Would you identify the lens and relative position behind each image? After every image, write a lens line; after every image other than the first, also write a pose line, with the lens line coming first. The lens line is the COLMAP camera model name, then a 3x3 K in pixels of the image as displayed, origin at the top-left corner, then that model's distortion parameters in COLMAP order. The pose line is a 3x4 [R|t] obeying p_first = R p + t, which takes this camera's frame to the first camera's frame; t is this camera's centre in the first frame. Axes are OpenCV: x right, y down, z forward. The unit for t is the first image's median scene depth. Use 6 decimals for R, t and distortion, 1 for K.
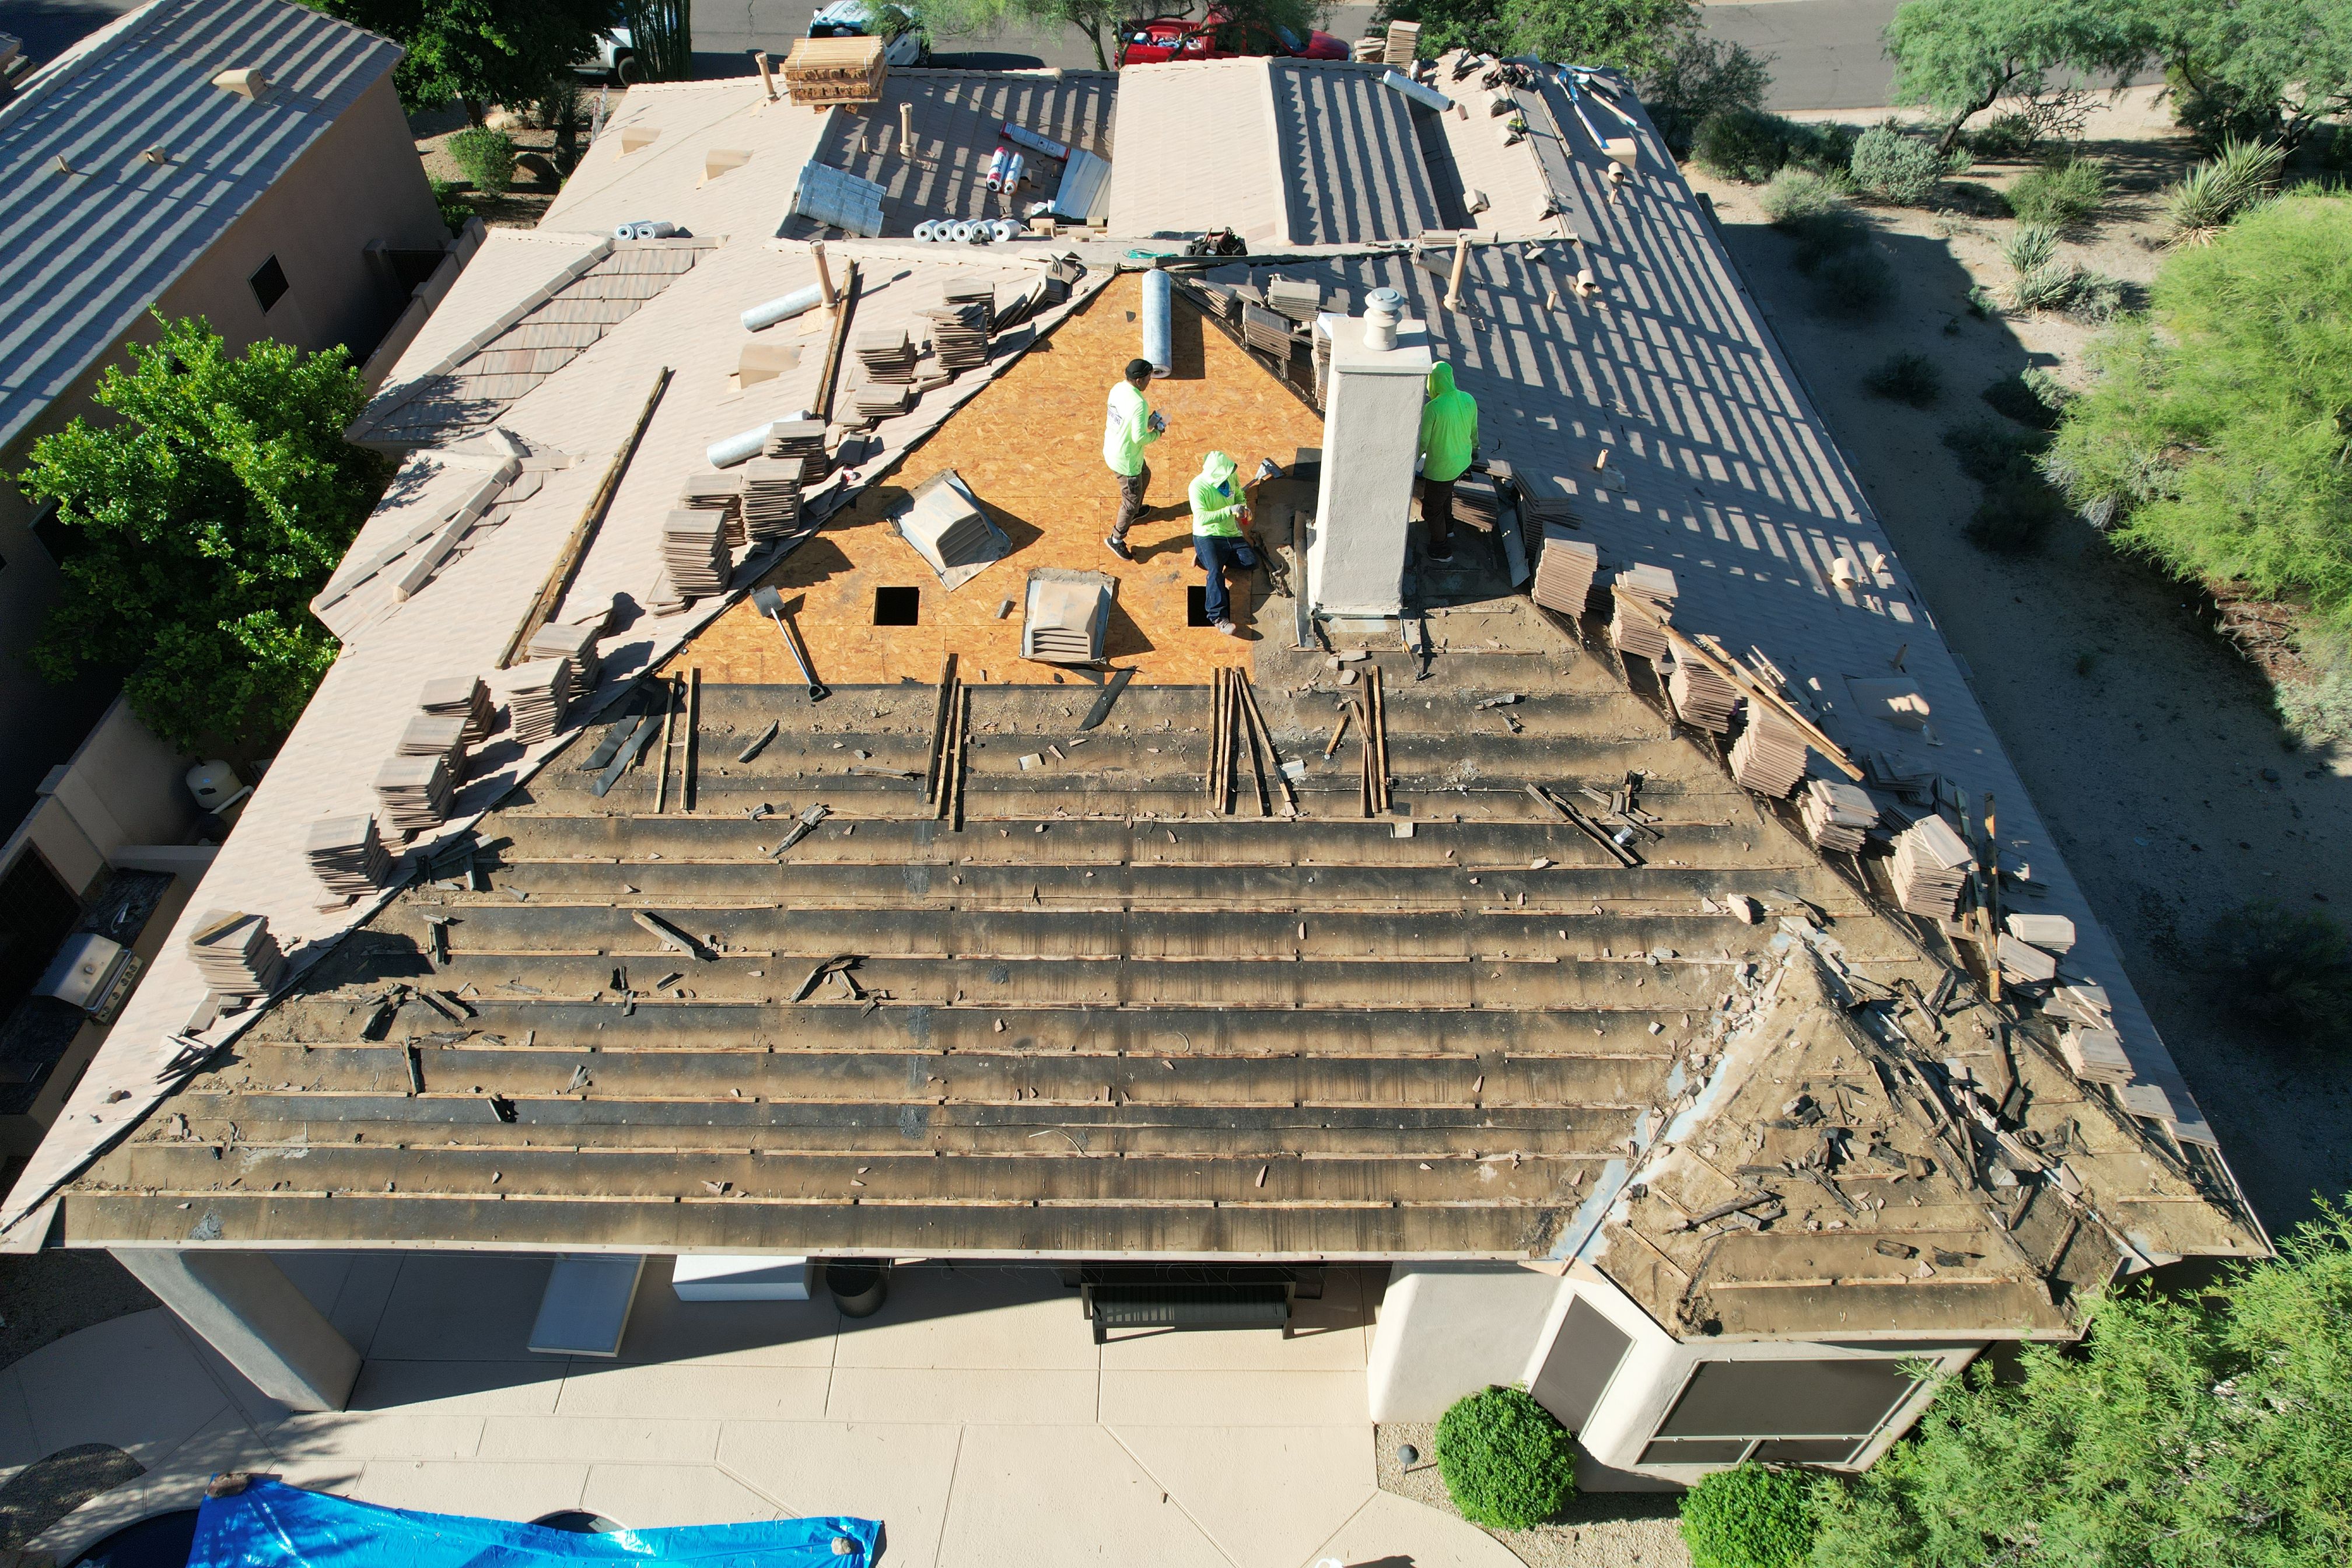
lens RADIAL K [[1487.4, 0, 1163.6], [0, 1487.4, 793.0], [0, 0, 1]] dist [-0.067395, 0.052846]
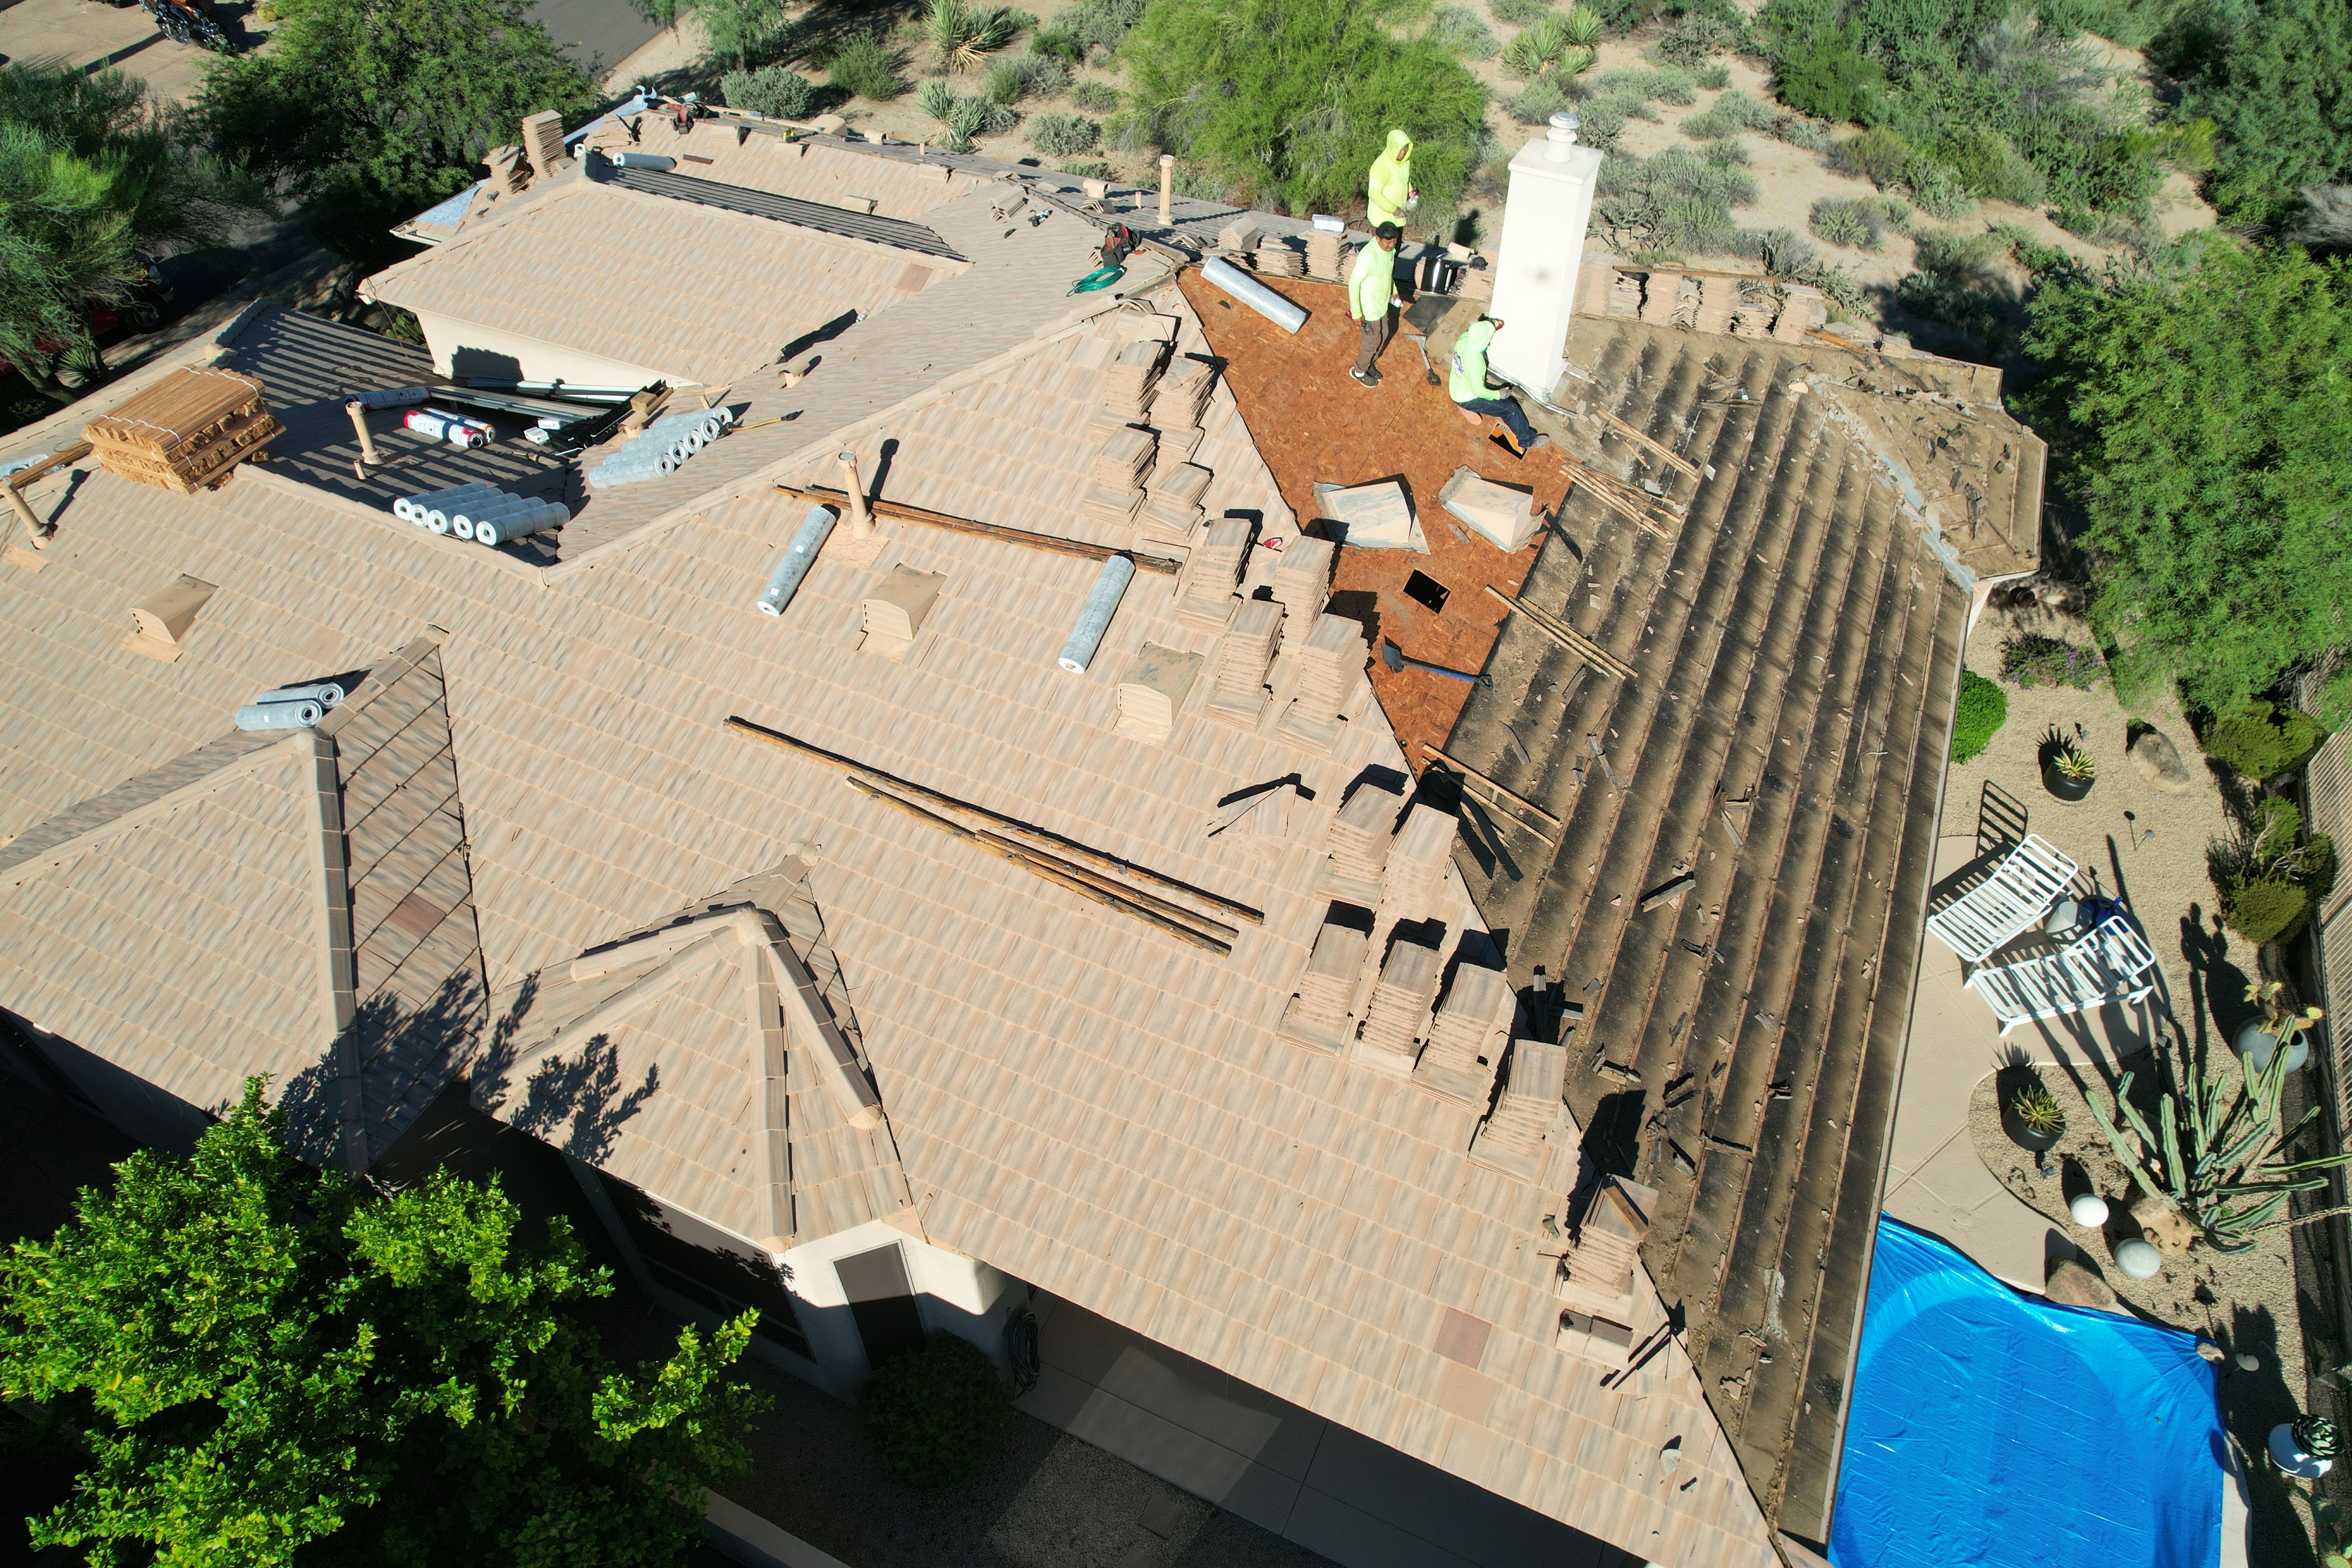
lens RADIAL K [[1487.4, 0, 1163.6], [0, 1487.4, 793.0], [0, 0, 1]] dist [-0.067395, 0.052846]
pose [[0.421090, -0.649955, 0.632647, -1.092485], [0.654455, 0.700650, 0.284214, -0.480779], [-0.627990, 0.294359, 0.720403, 0.446428]]
